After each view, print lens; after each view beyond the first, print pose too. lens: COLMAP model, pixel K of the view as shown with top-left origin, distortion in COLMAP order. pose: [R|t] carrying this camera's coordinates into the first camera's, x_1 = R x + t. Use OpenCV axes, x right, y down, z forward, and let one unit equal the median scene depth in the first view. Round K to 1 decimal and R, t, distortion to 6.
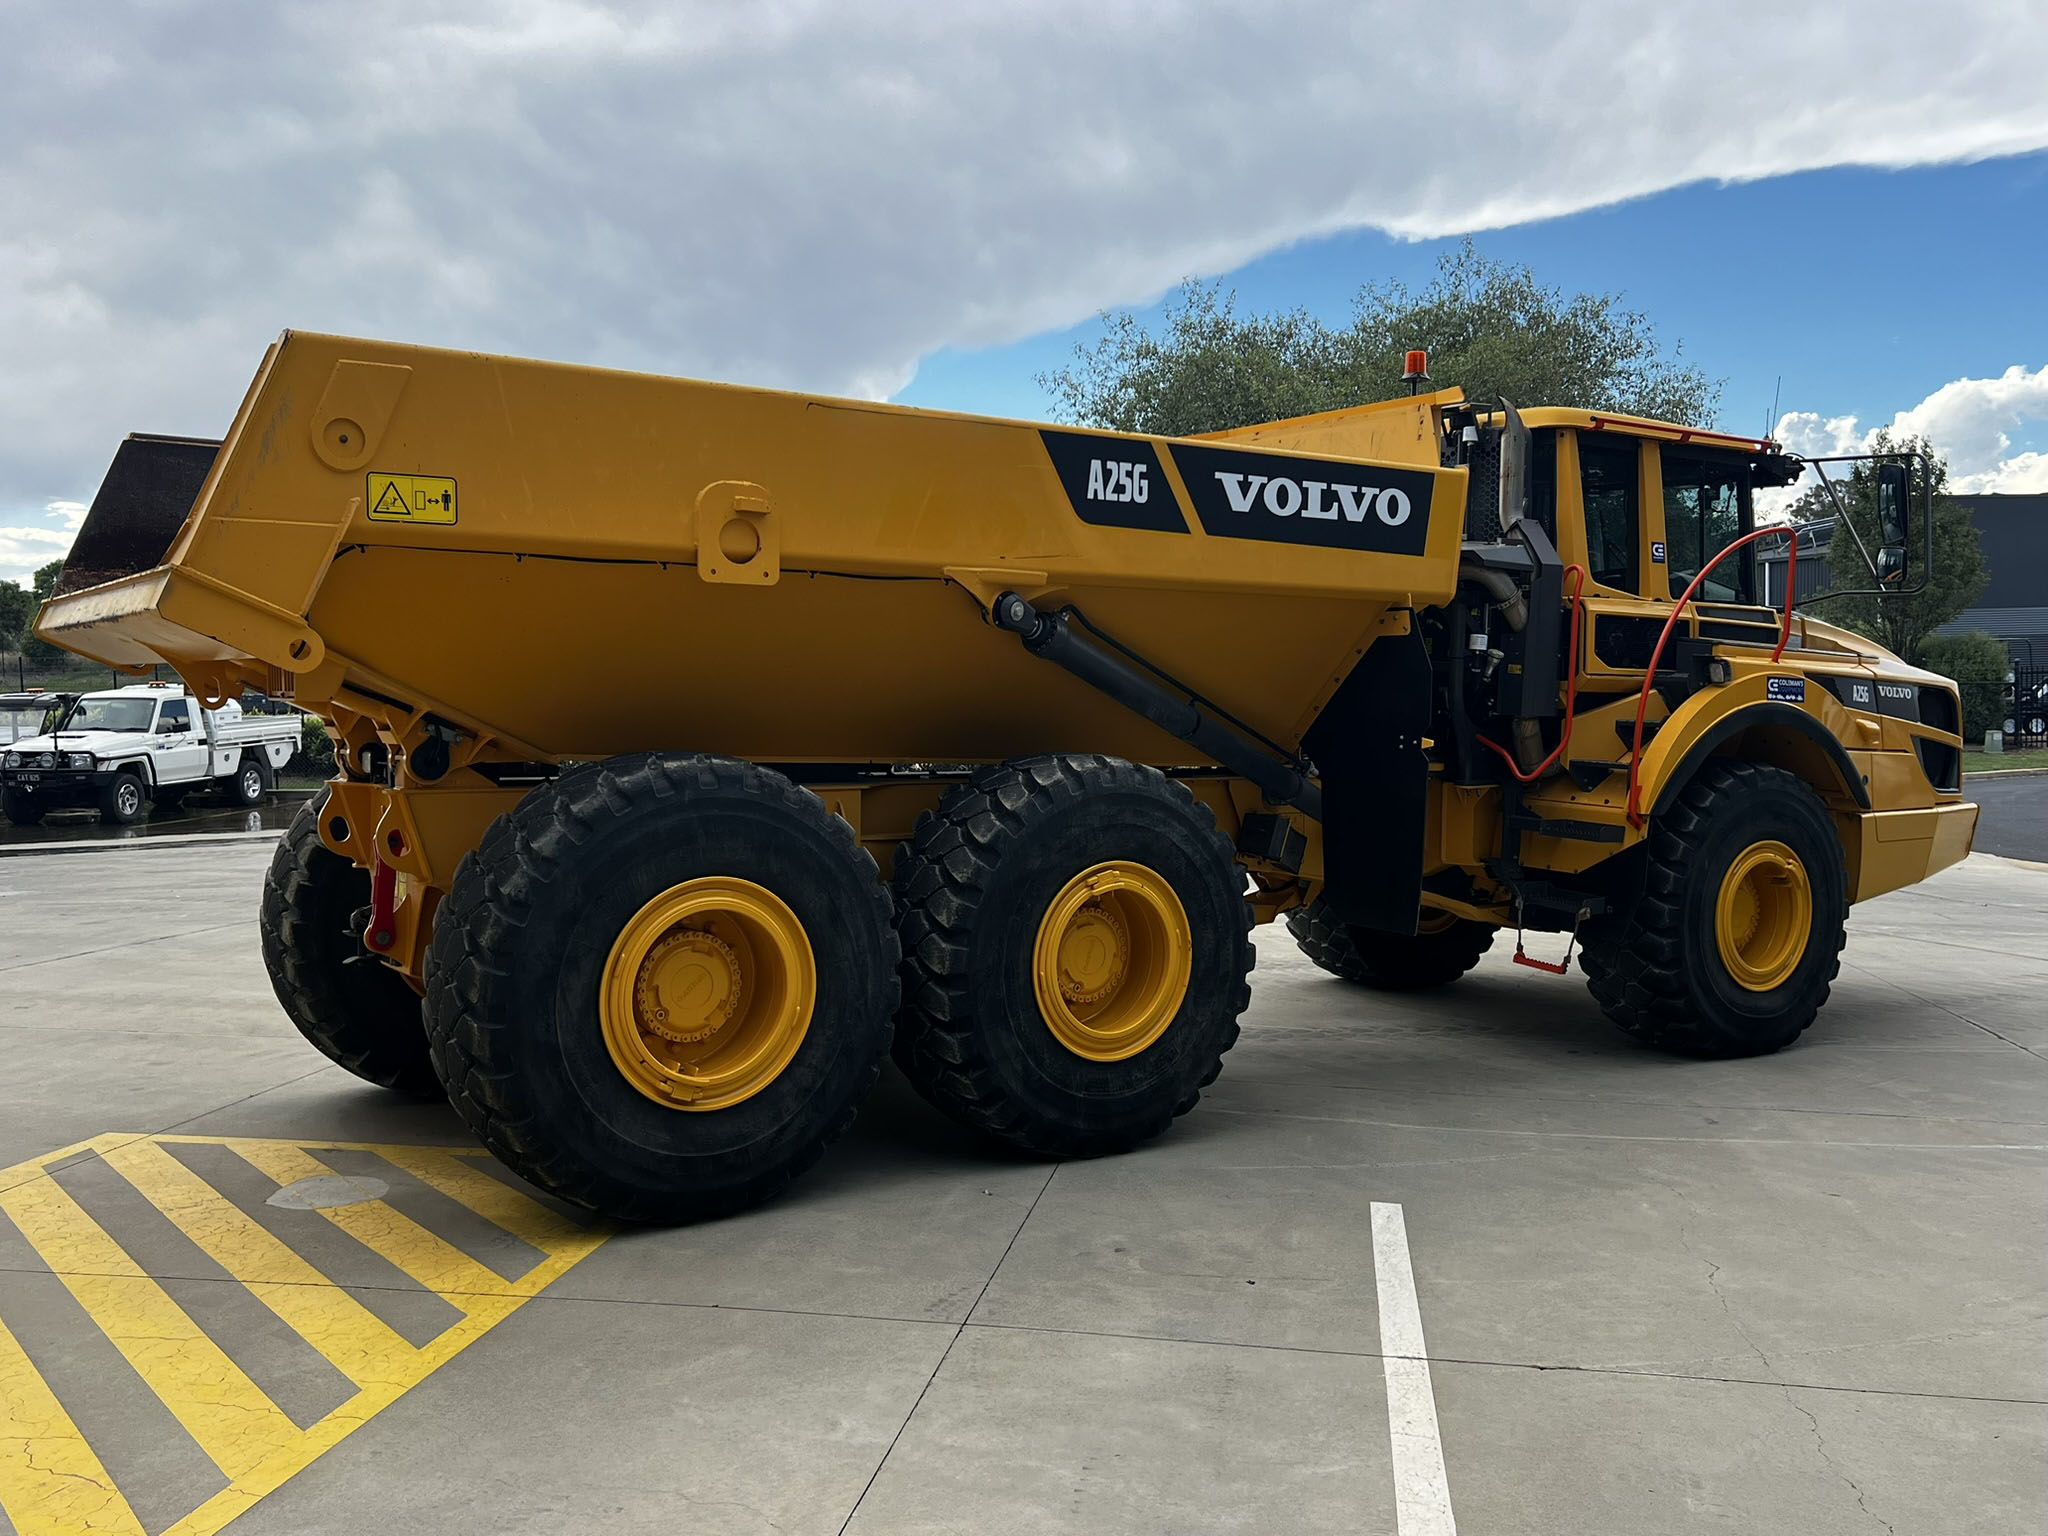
lens RADIAL K [[1790.0, 0, 989.7], [0, 1790.0, 760.8], [0, 0, 1]] dist [0.127678, -0.202979]
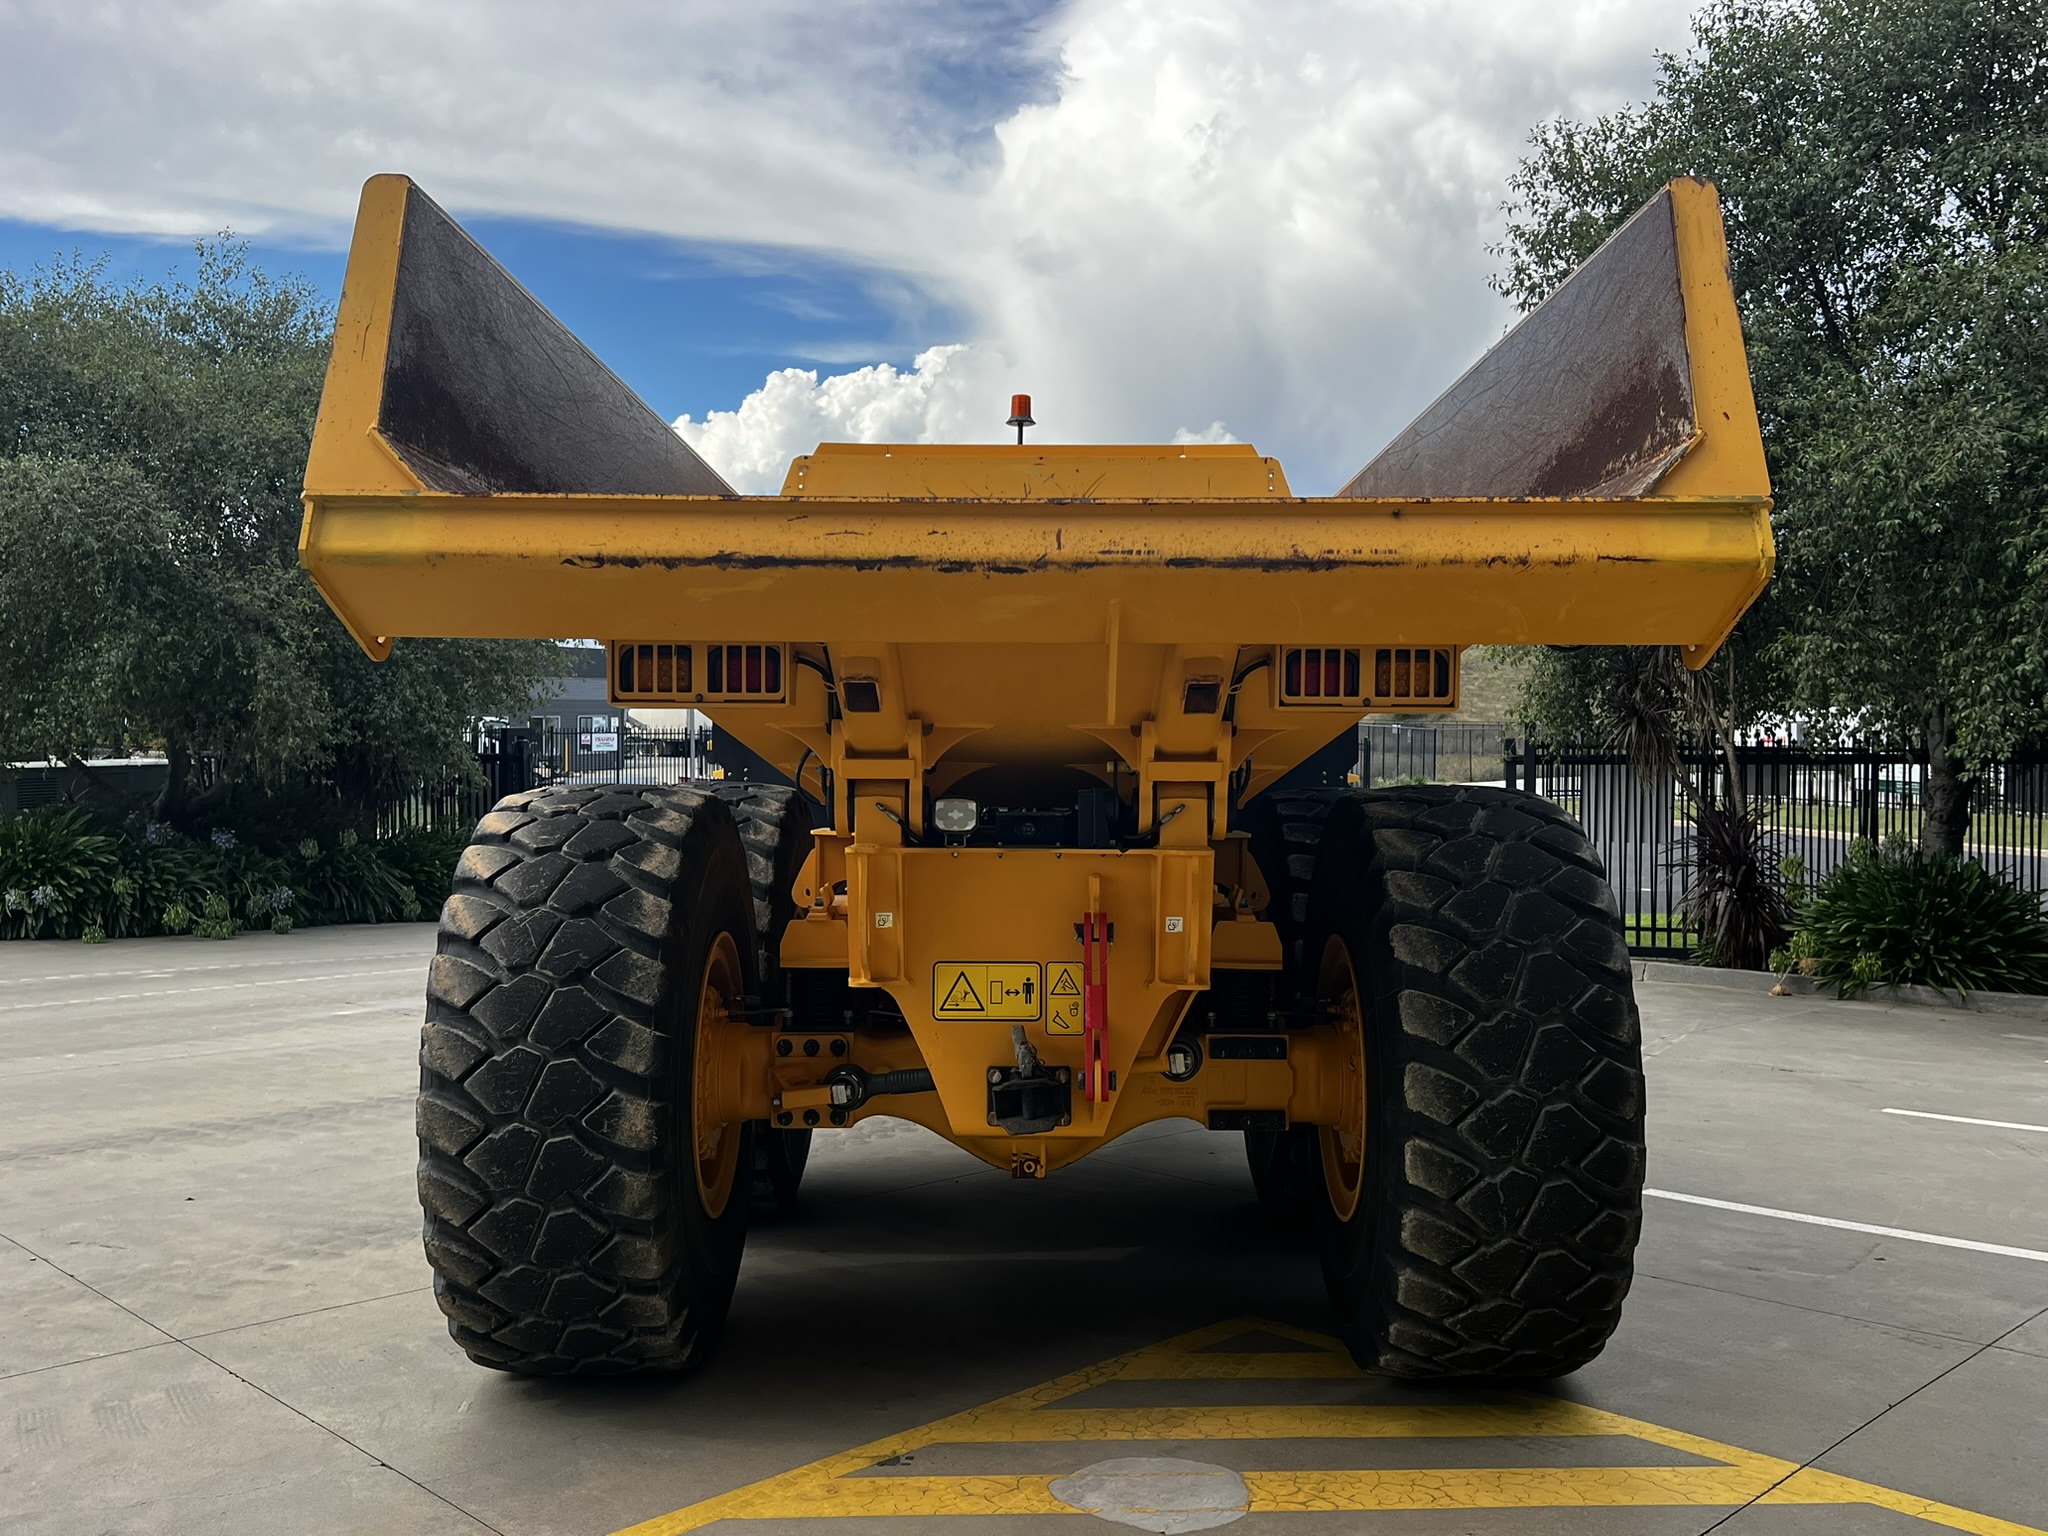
lens RADIAL K [[1807.0, 0, 998.0], [0, 1807.0, 775.0], [0, 0, 1]] dist [0.111811, -0.200399]
pose [[0.573696, -0.007411, 0.819035, -0.843143], [0.028382, 0.999538, -0.010836, -0.006145], [-0.818576, 0.029463, 0.573641, 0.620854]]
